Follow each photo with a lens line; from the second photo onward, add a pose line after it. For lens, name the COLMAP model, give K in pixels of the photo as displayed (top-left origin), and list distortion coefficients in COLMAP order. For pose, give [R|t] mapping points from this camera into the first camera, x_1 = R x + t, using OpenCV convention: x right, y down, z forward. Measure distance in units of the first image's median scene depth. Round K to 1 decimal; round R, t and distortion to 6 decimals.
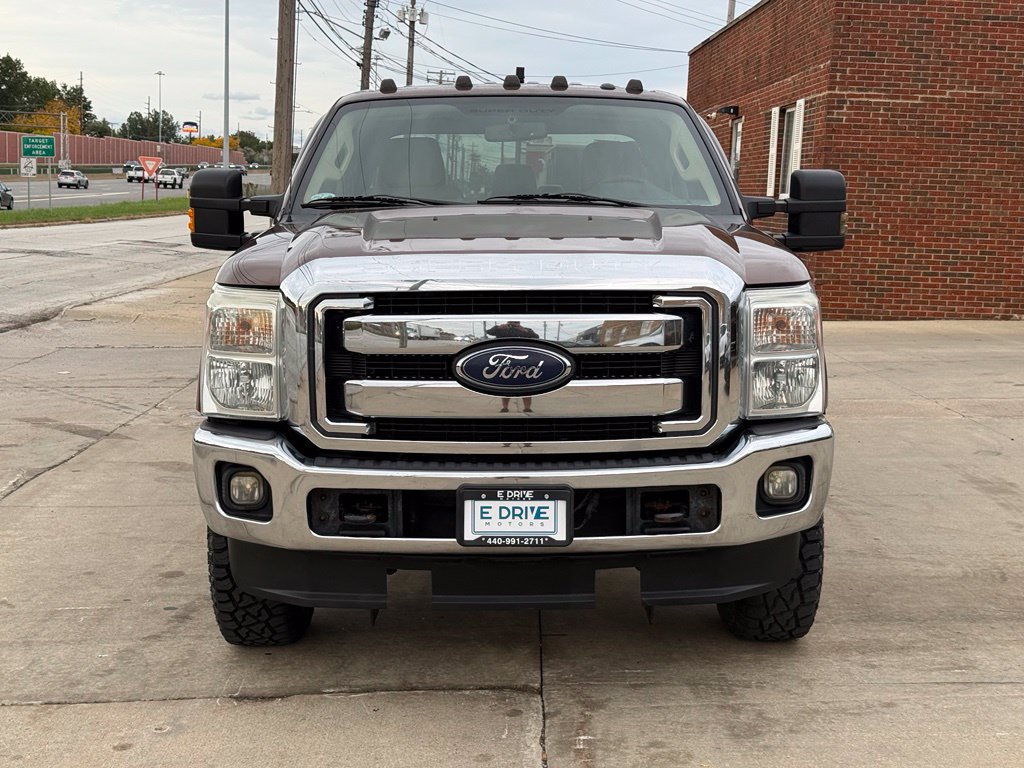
lens RADIAL K [[1431.8, 0, 515.2], [0, 1431.8, 382.3], [0, 0, 1]] dist [0.116222, 0.000000]
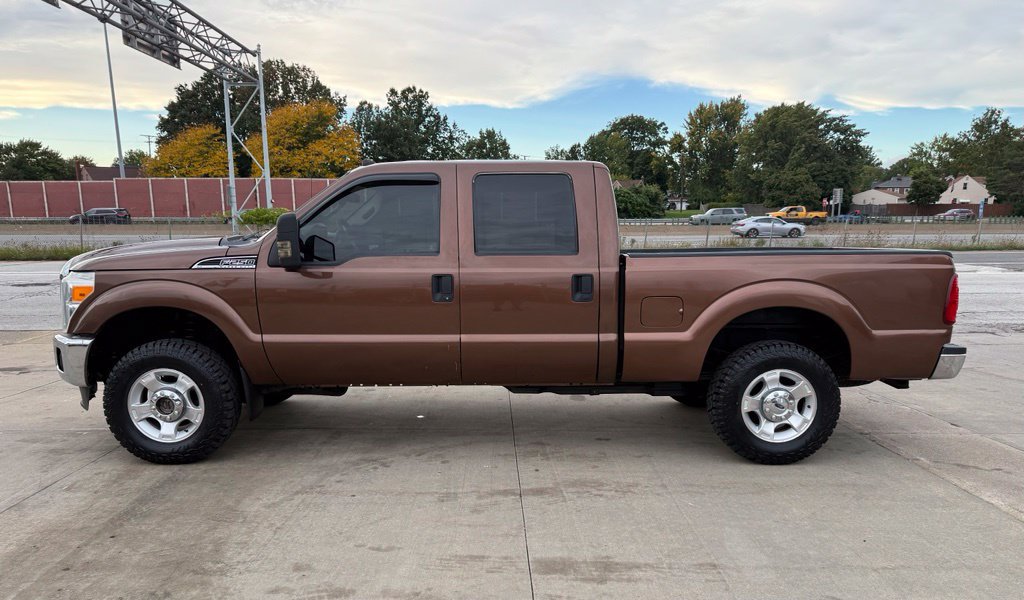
lens RADIAL K [[729.1, 0, 514.8], [0, 729.1, 328.7], [0, 0, 1]] dist [0.021615, -0.010810]
pose [[0.003037, 0.128386, -0.991720, 1.307652], [-0.129252, 0.983456, 0.126921, -0.210011], [0.991607, 0.127797, 0.019581, 1.646246]]
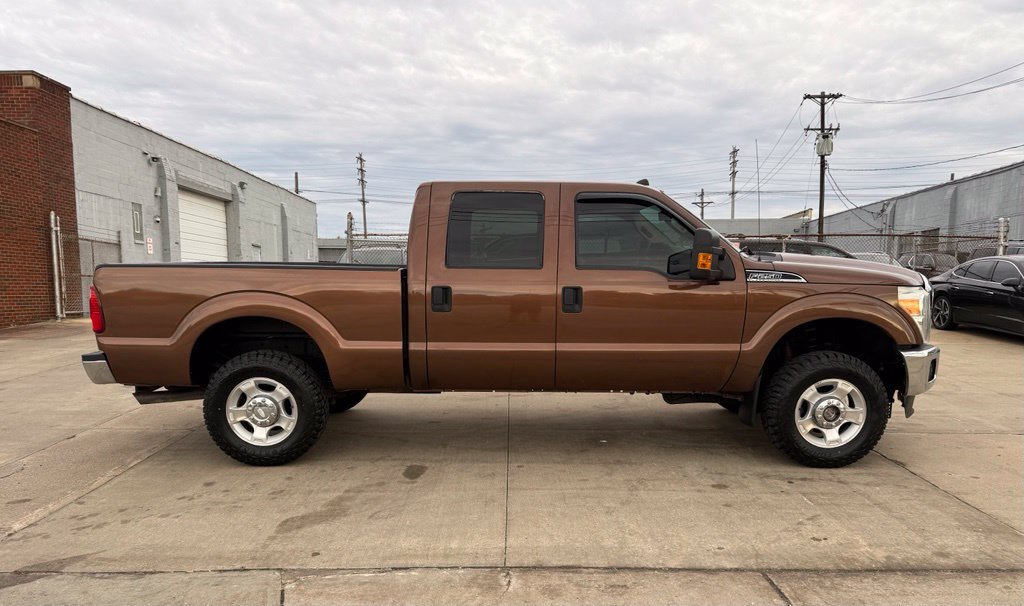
lens RADIAL K [[722.2, 0, 518.6], [0, 722.2, 378.5], [0, 0, 1]] dist [0.023802, -0.022698]
pose [[0.013928, -0.164067, 0.986351, -1.371116], [0.125403, 0.978944, 0.161064, -0.189035], [-0.992008, 0.121448, 0.034209, 1.611751]]
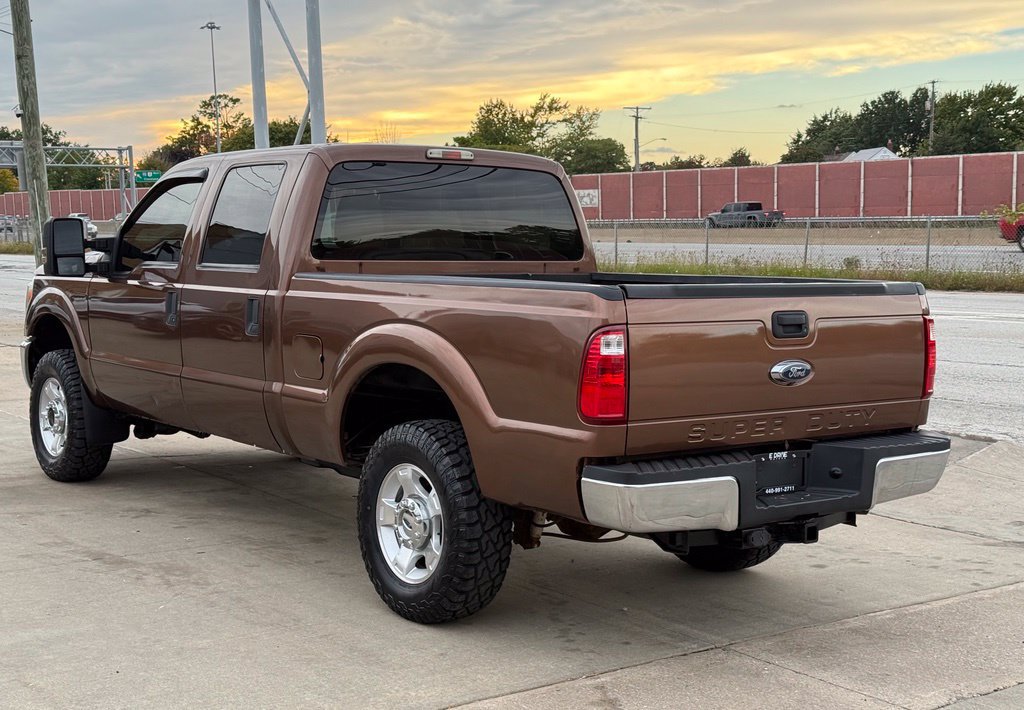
lens RADIAL K [[1430.5, 0, 517.7], [0, 1430.5, 383.1], [0, 0, 1]] dist [0.114107, 0.000000]
pose [[-0.796537, 0.050838, -0.602449, 0.941460], [-0.090308, 0.975275, 0.201702, -0.414947], [0.597807, 0.215069, -0.772251, 3.155915]]
